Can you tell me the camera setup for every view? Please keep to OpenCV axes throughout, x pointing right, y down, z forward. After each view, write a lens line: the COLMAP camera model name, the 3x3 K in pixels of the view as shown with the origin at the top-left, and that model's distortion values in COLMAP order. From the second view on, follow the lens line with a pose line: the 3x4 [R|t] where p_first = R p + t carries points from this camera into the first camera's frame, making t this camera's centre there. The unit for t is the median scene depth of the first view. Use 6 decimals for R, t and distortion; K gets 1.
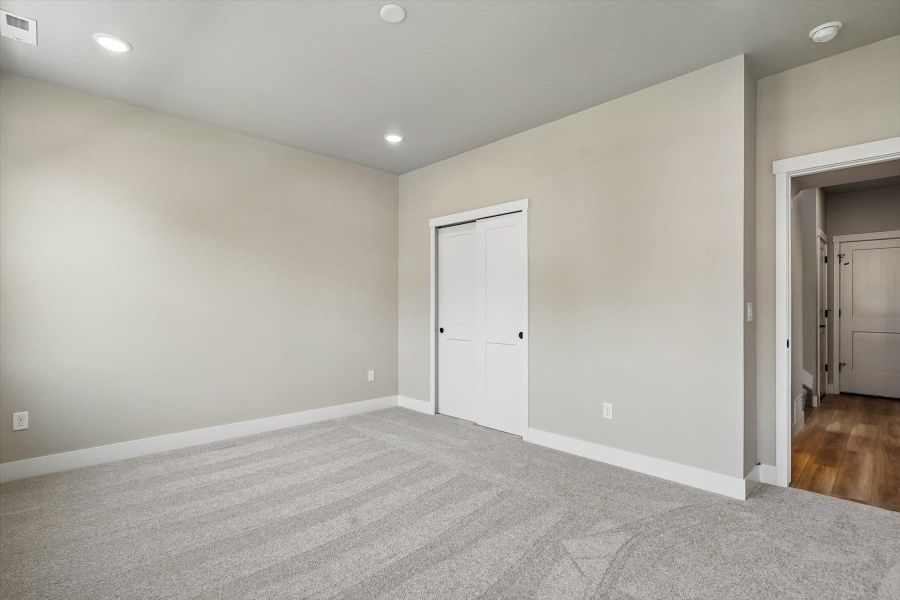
lens RADIAL K [[434.2, 0, 447.9], [0, 434.2, 302.9], [0, 0, 1]] dist [-0.000834, 0.000363]
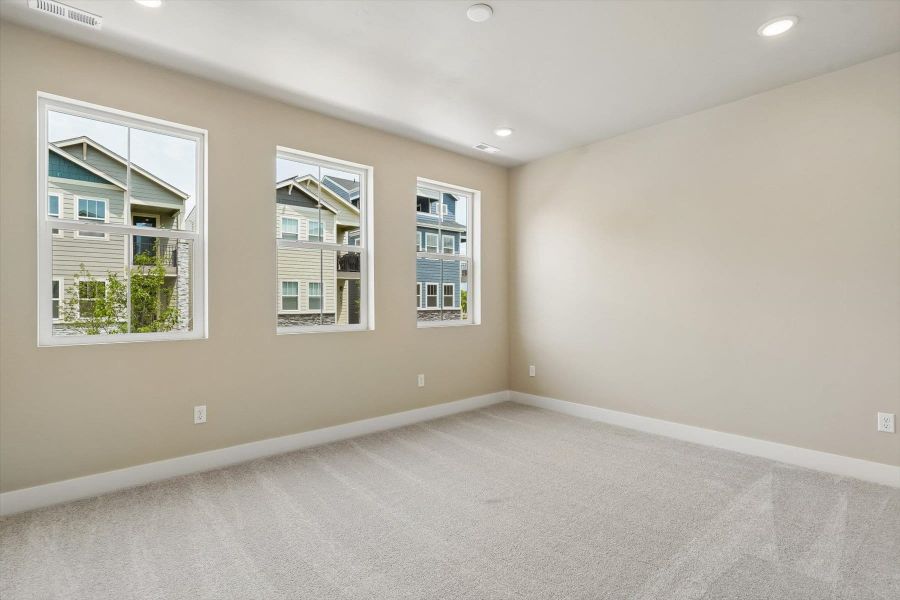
lens RADIAL K [[434.2, 0, 447.9], [0, 434.2, 302.9], [0, 0, 1]] dist [-0.000834, 0.000363]
pose [[-0.042668, -0.003885, -0.999082, 0.627740], [0.008940, 0.999951, -0.004270, 0.013504], [0.999049, -0.009114, -0.042632, 0.688387]]
